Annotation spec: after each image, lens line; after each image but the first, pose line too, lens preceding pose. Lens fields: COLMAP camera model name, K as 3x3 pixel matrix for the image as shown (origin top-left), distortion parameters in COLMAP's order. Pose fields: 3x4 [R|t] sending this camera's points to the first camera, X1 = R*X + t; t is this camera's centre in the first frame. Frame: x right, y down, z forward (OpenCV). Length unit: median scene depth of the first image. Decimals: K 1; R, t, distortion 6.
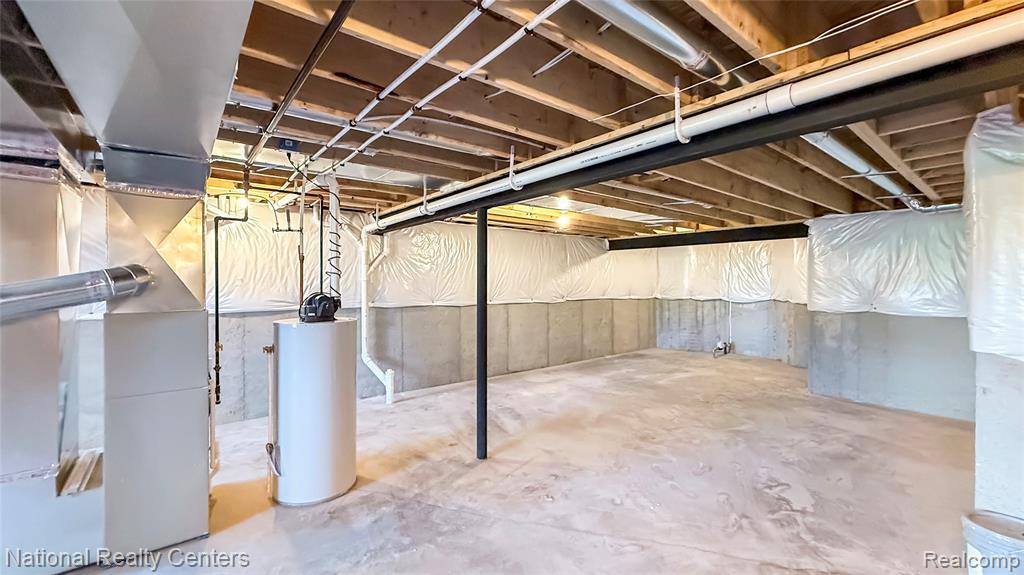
lens RADIAL K [[422.4, 0, 529.7], [0, 422.4, 283.5], [0, 0, 1]] dist [-0.006143, 0.001824]
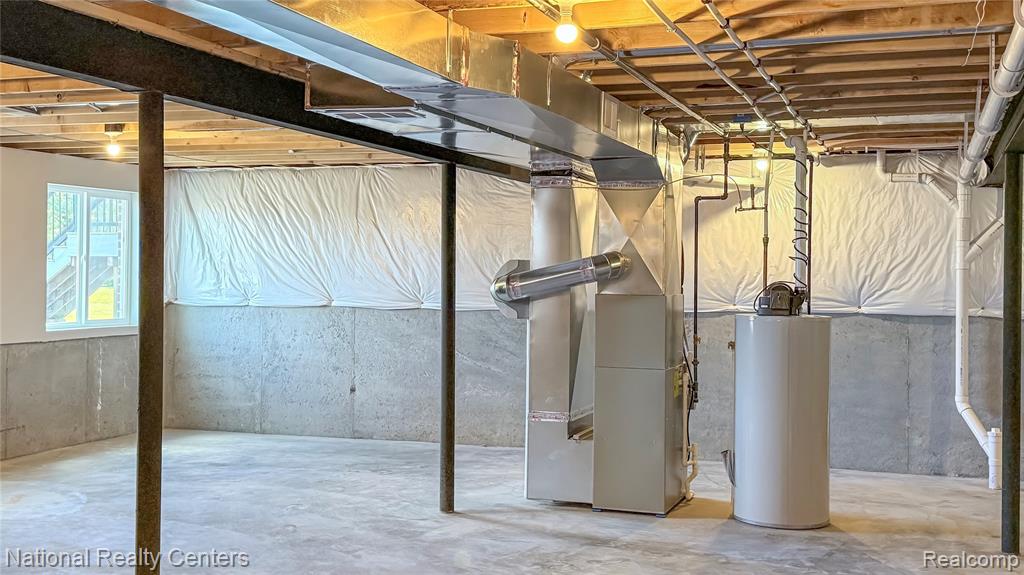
lens RADIAL K [[1193.3, 0, 533.9], [0, 1193.3, 281.9], [0, 0, 1]] dist [0.094971, 0.000000]
pose [[0.538344, 0.012185, -0.842637, 1.249669], [-0.013049, 0.999896, 0.006122, 0.014247], [0.842624, 0.007700, 0.538447, -0.690992]]
